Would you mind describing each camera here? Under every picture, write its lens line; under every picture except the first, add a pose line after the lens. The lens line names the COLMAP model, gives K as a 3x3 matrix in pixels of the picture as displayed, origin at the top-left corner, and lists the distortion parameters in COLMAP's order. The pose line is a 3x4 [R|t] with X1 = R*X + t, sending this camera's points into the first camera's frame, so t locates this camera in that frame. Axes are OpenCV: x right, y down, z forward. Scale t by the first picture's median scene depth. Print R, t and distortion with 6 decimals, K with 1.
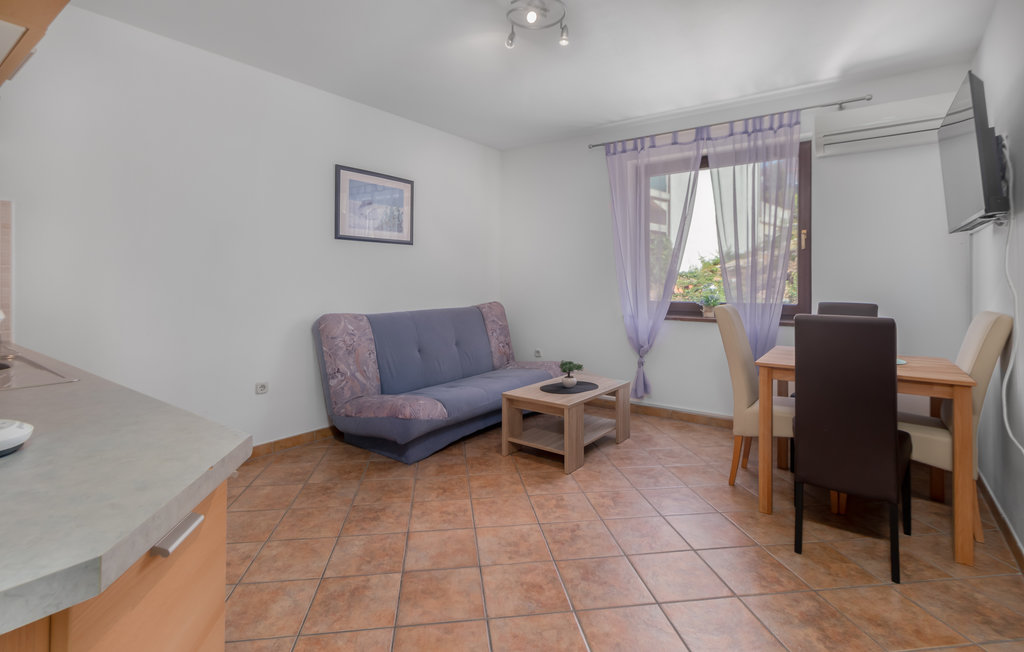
lens RADIAL K [[481.1, 0, 502.6], [0, 481.1, 280.0], [0, 0, 1]] dist [0.000693, 0.000664]
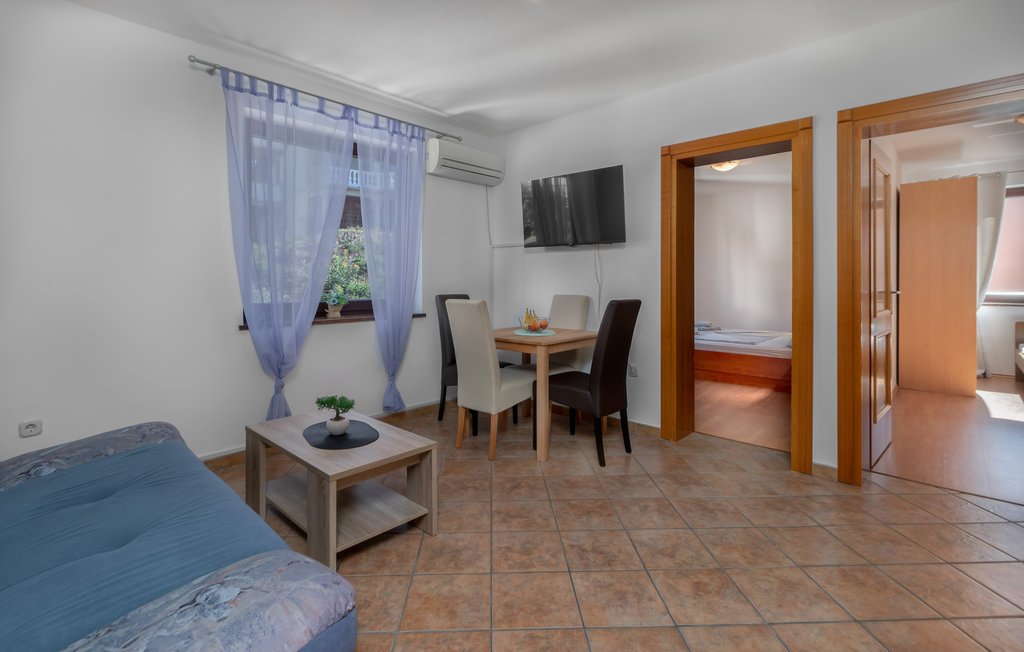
lens RADIAL K [[481.1, 0, 505.8], [0, 481.1, 277.6], [0, 0, 1]] dist [0.000693, 0.000664]
pose [[0.093258, 0.000692, 0.995642, -0.569952], [-0.003641, 0.999993, -0.000354, 0.003094], [-0.995635, -0.003592, 0.093260, 0.779885]]
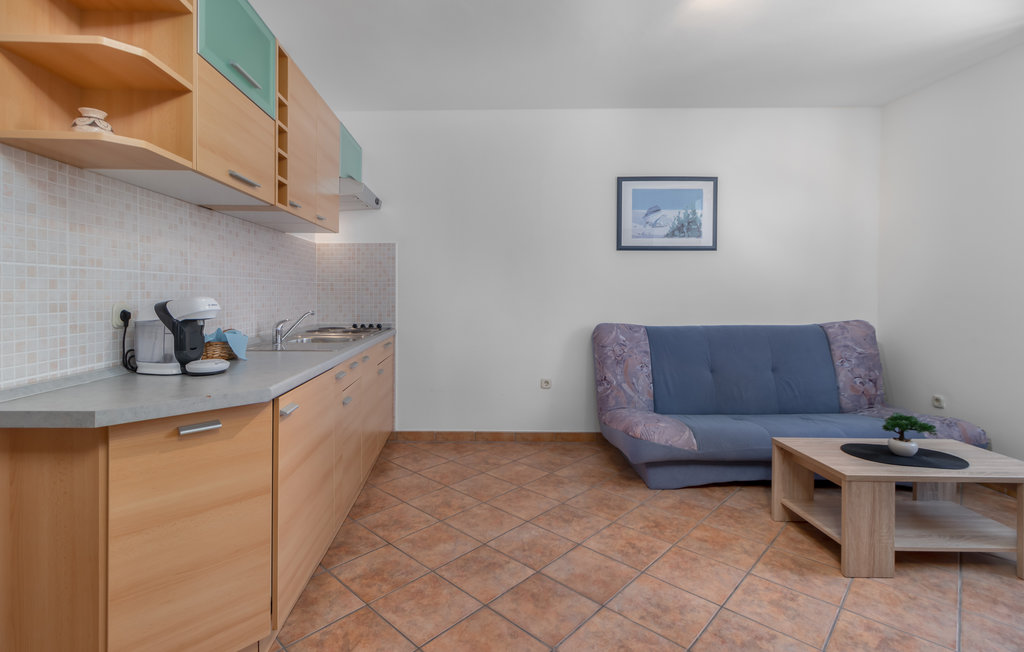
lens RADIAL K [[481.1, 0, 477.8], [0, 481.1, 296.6], [0, 0, 1]] dist [0.000693, 0.000664]
pose [[0.608244, 0.007062, -0.793719, 0.336716], [0.002240, 0.999941, 0.010614, 0.001222], [0.793747, -0.008234, 0.608192, 0.170608]]
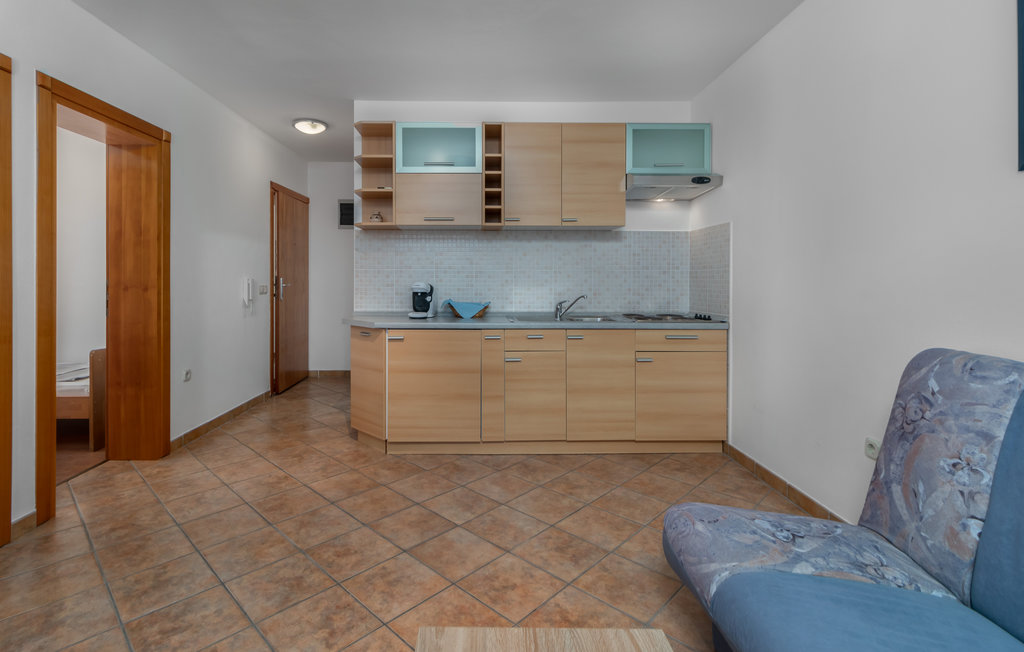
lens RADIAL K [[481.1, 0, 480.5], [0, 481.1, 282.1], [0, 0, 1]] dist [0.000693, 0.000664]
pose [[-0.786735, -0.002516, -0.617286, 0.300451], [-0.001963, 0.999997, -0.001573, 0.009290], [0.617288, -0.000026, -0.786738, 1.232536]]
